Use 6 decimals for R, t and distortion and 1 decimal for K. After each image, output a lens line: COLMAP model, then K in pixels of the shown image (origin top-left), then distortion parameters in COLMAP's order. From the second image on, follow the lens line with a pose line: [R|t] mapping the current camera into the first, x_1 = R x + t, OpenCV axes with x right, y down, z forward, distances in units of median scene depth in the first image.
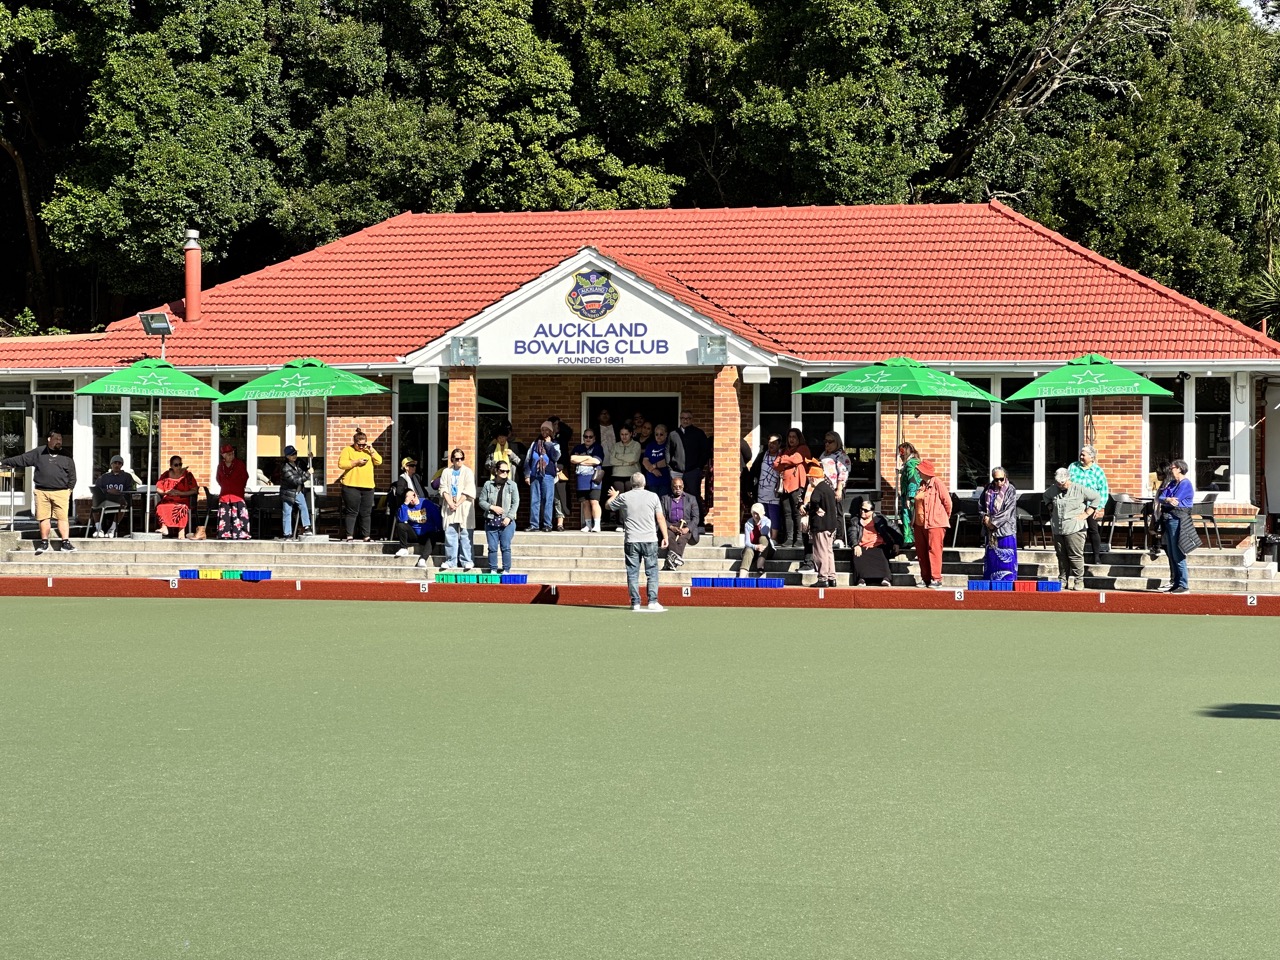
lens RADIAL K [[2698.4, 0, 638.6], [0, 2698.4, 479.7], [0, 0, 1]] dist [0.017170, 0.000000]
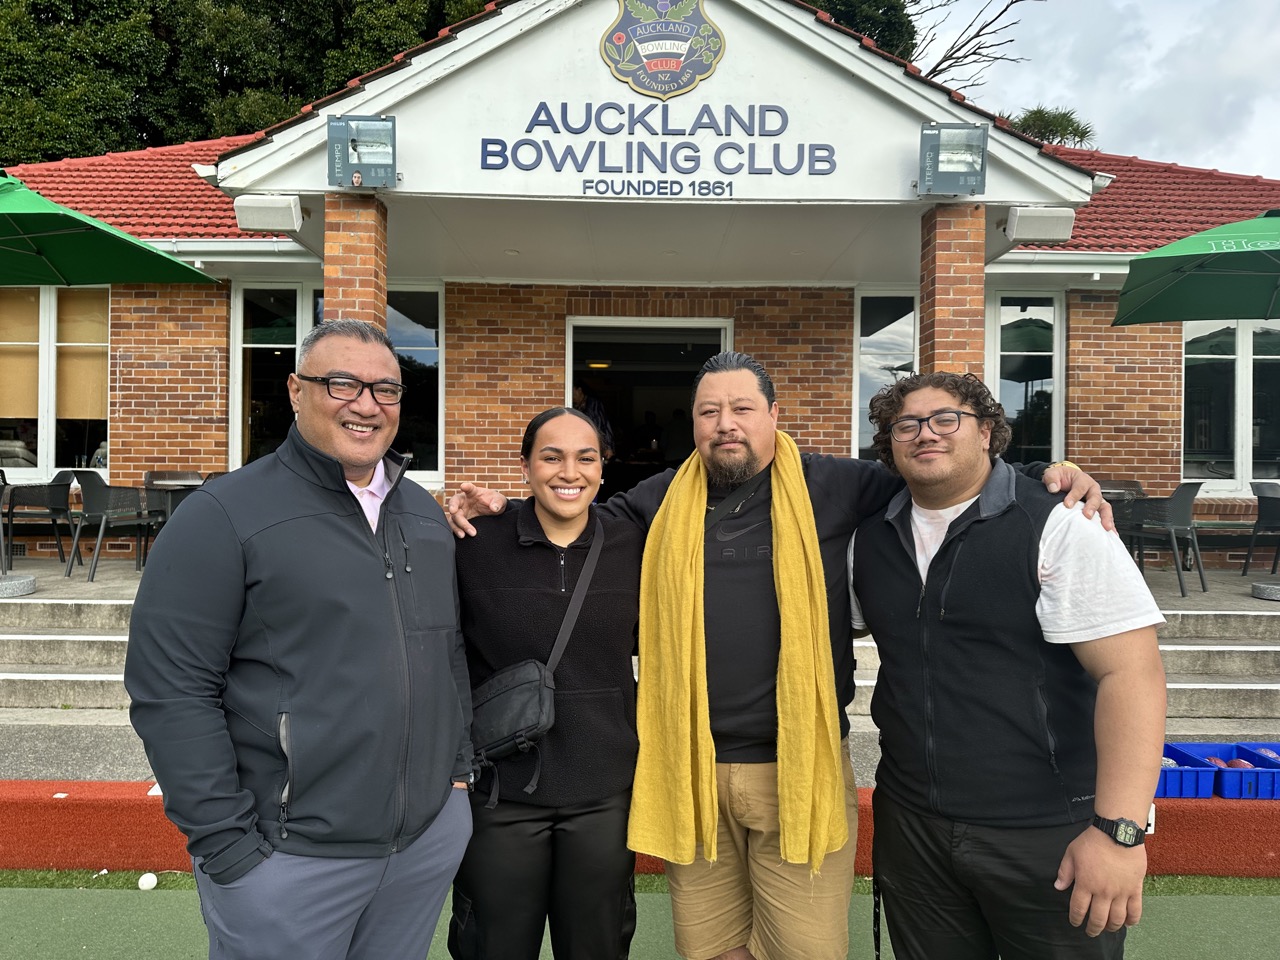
lens RADIAL K [[884.4, 0, 640.8], [0, 884.4, 473.4], [0, 0, 1]] dist [0.062463, -0.064379]
pose [[0.970457, 0.004618, 0.241231, -0.055800], [-0.004526, 0.999989, -0.000937, 0.003341], [-0.241233, -0.000183, 0.970467, 0.855307]]
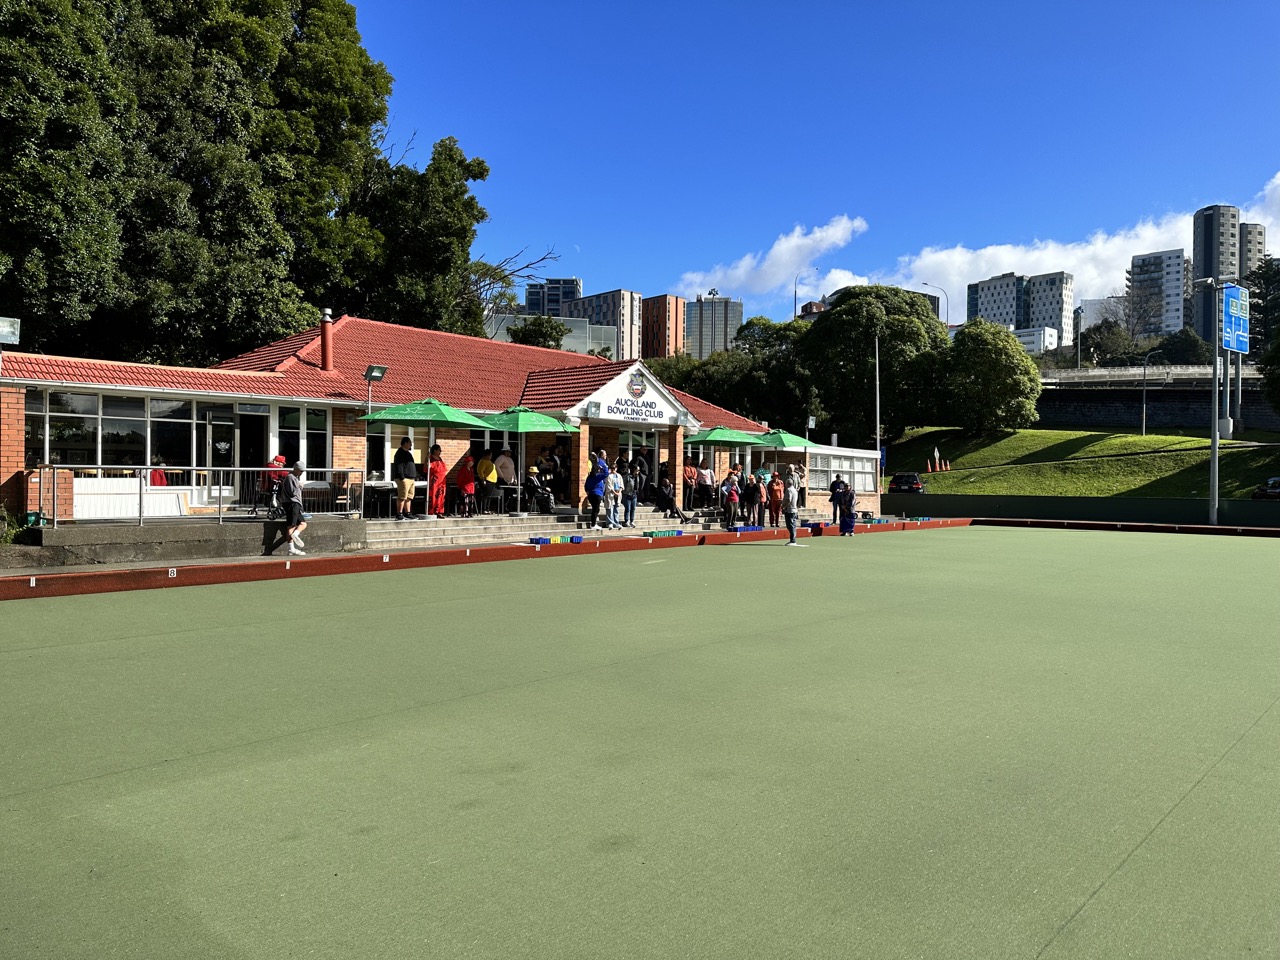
lens RADIAL K [[884.4, 0, 648.3], [0, 884.4, 485.6], [0, 0, 1]] dist [0.062463, -0.064379]
pose [[0.481679, -0.008098, 0.876310, -0.575208], [-0.013659, 0.999766, 0.016746, -0.006656], [-0.876241, -0.020035, 0.481456, 0.680449]]
